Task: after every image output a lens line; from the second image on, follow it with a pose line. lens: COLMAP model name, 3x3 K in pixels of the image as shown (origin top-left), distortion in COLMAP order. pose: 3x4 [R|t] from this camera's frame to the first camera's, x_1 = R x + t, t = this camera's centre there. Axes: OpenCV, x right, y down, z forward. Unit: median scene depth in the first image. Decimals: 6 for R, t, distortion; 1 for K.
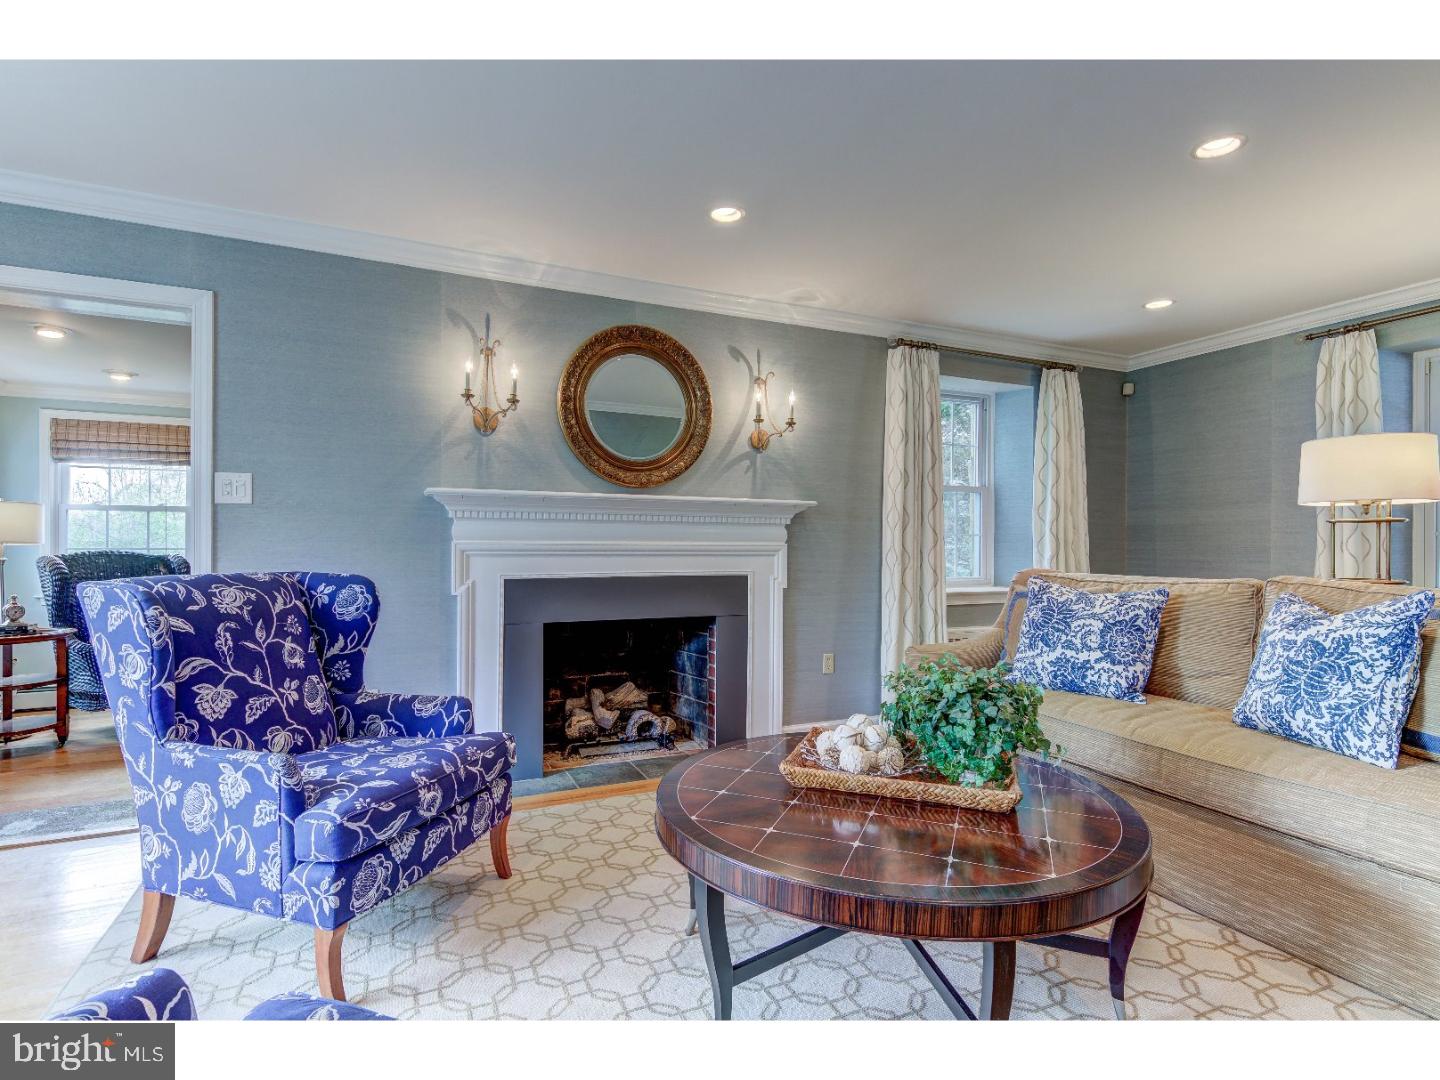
lens RADIAL K [[726.4, 0, 721.7], [0, 726.4, 545.4], [0, 0, 1]] dist [0.003505, -0.002706]
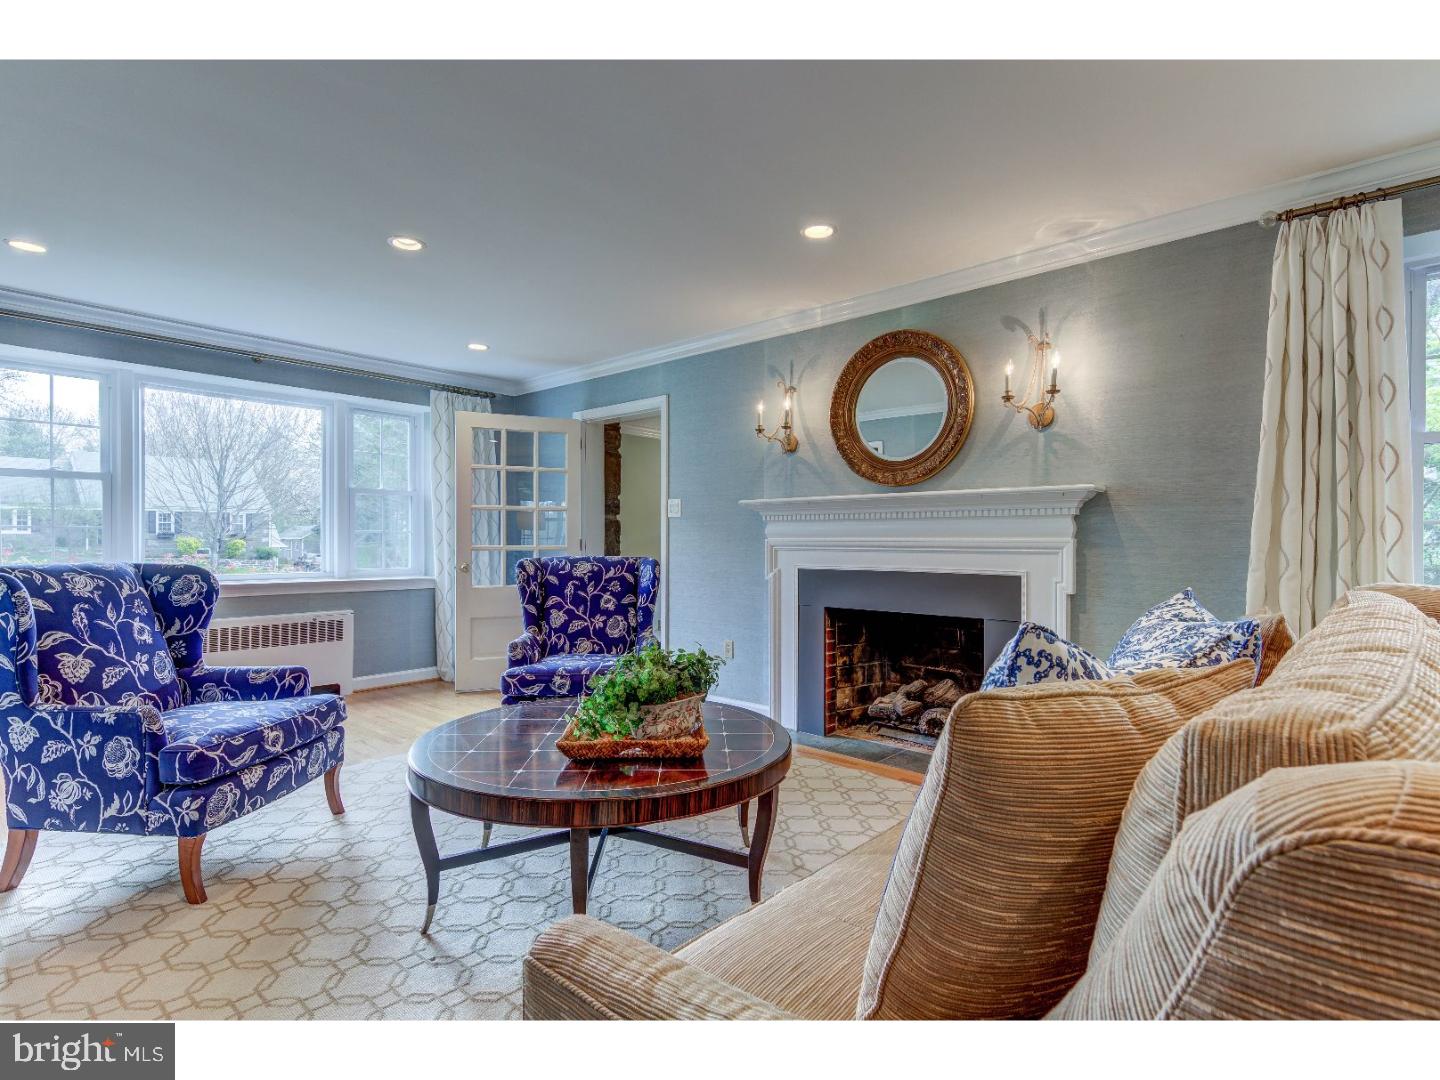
lens RADIAL K [[726.4, 0, 715.7], [0, 726.4, 541.6], [0, 0, 1]] dist [0.003505, -0.002706]
pose [[0.383997, -0.002001, -0.923332, 0.722706], [-0.001554, 0.999995, -0.002813, 0.003492], [0.923333, 0.002515, 0.383992, 0.347833]]
